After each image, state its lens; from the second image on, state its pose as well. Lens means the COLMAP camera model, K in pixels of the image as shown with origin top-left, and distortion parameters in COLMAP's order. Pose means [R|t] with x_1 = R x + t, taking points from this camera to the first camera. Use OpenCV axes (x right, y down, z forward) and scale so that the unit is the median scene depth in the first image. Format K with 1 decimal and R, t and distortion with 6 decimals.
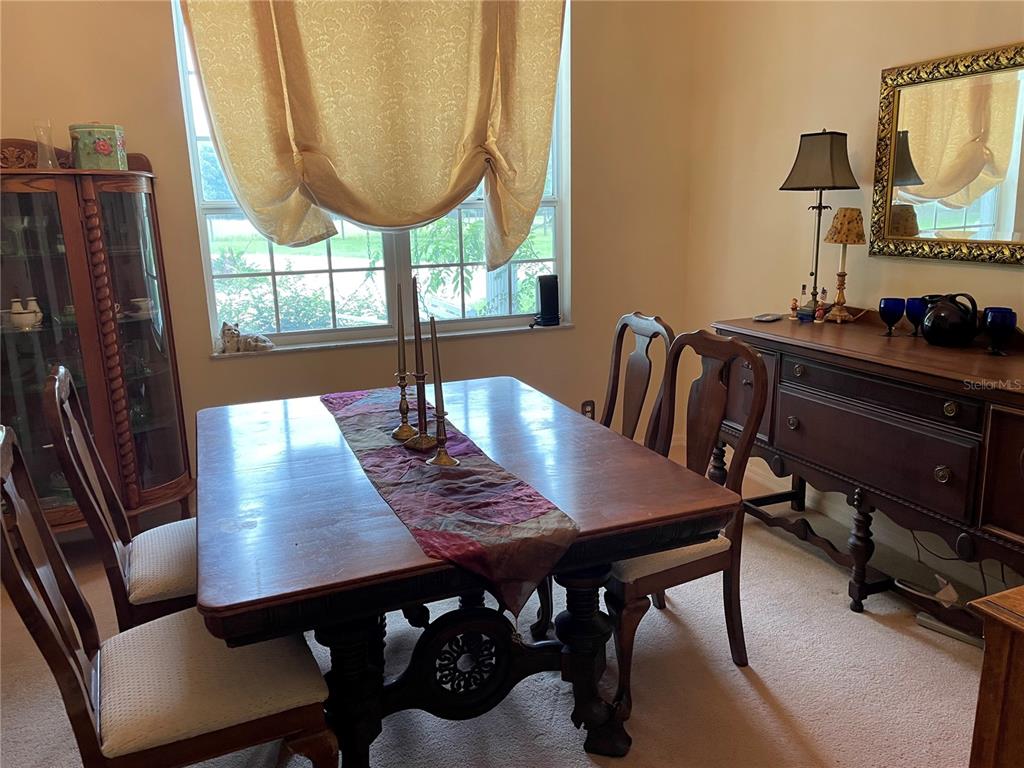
lens RADIAL K [[778.5, 0, 509.0], [0, 778.5, 385.5], [0, 0, 1]] dist [0.074423, -0.090364]
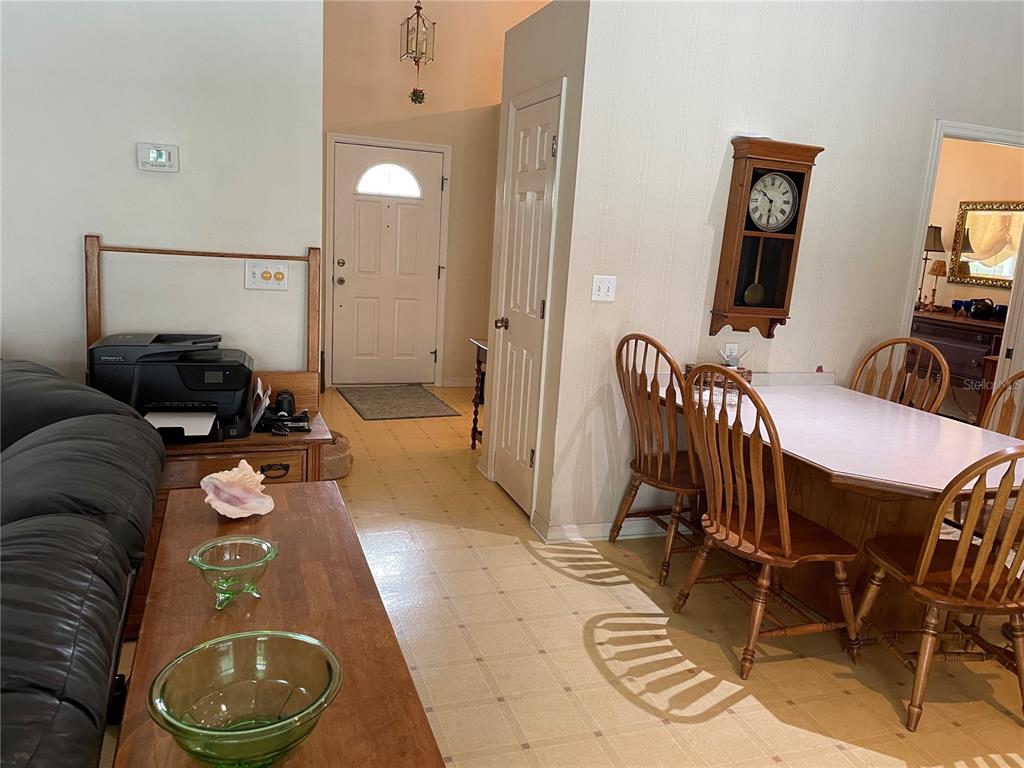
lens RADIAL K [[778.5, 0, 515.2], [0, 778.5, 383.1], [0, 0, 1]] dist [0.074423, -0.090364]
pose [[0.995407, 0.093587, -0.020161, -0.702748], [-0.094162, 0.995112, -0.029763, 0.306654], [0.017277, 0.031525, 0.999354, -1.269959]]
